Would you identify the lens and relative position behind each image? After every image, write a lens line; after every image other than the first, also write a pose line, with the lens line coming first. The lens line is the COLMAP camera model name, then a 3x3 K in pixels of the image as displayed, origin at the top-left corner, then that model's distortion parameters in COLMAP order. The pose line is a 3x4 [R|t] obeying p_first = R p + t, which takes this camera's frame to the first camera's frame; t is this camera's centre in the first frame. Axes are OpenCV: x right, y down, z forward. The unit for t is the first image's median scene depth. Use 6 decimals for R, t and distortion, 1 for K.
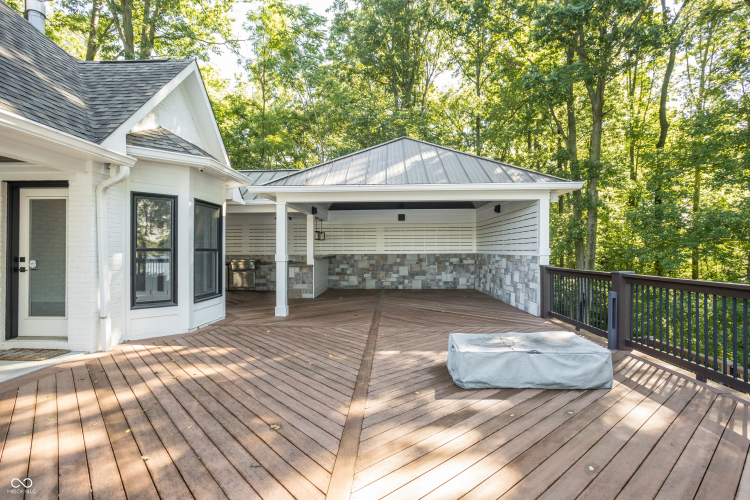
lens RADIAL K [[367.1, 0, 374.2], [0, 367.1, 240.3], [0, 0, 1]] dist [-0.002912, 0.000564]
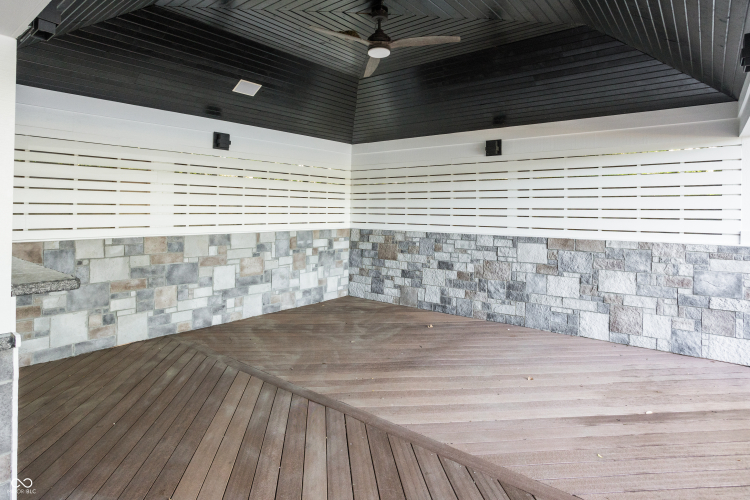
lens RADIAL K [[411.9, 0, 372.3], [0, 411.9, 201.9], [0, 0, 1]] dist [-0.019527, 0.003203]
pose [[0.595699, 0.026195, 0.802781, -0.182355], [-0.032282, 0.999441, -0.008657, 0.001644], [-0.802559, -0.020759, 0.596212, 0.623384]]
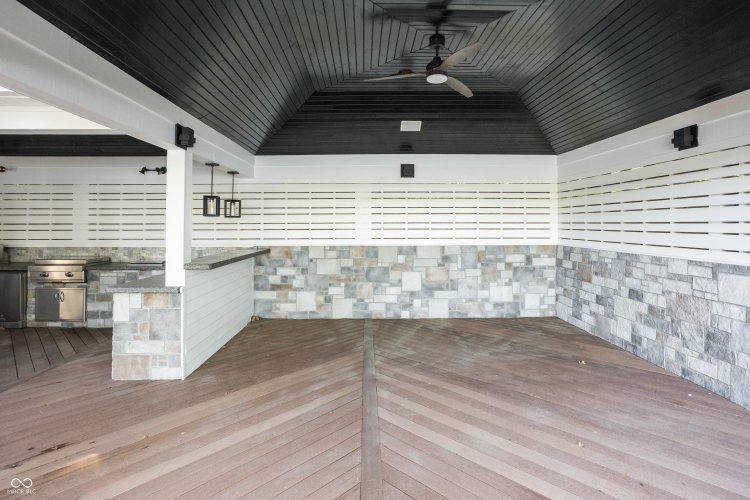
lens RADIAL K [[391.2, 0, 377.5], [0, 391.2, 213.0], [0, 0, 1]] dist [-0.041935, 0.028282]
pose [[0.997144, 0.005150, 0.075343, -0.003748], [-0.005043, 0.999986, -0.001607, -0.004992], [-0.075350, 0.001222, 0.997156, 0.500100]]
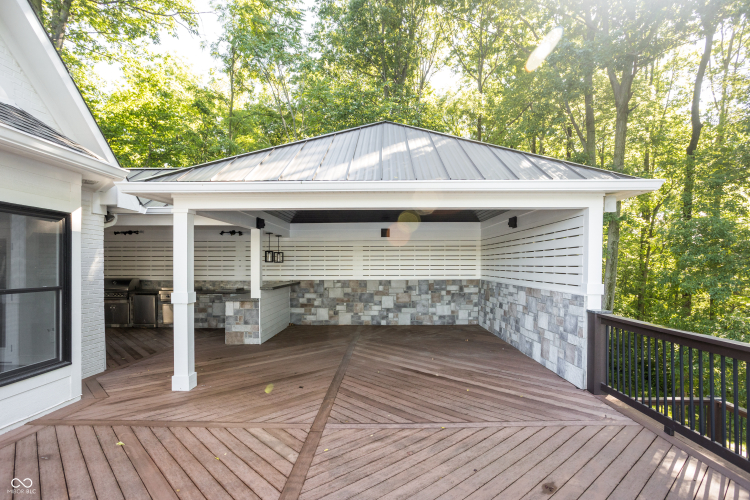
lens RADIAL K [[383.8, 0, 381.7], [0, 383.8, 266.8], [0, 0, 1]] dist [-0.000402, 0.000341]
pose [[0.999325, 0.001258, 0.036702, 0.038470], [-0.002397, 0.999517, 0.030989, -0.015897], [-0.036646, -0.031057, 0.998846, 0.195808]]
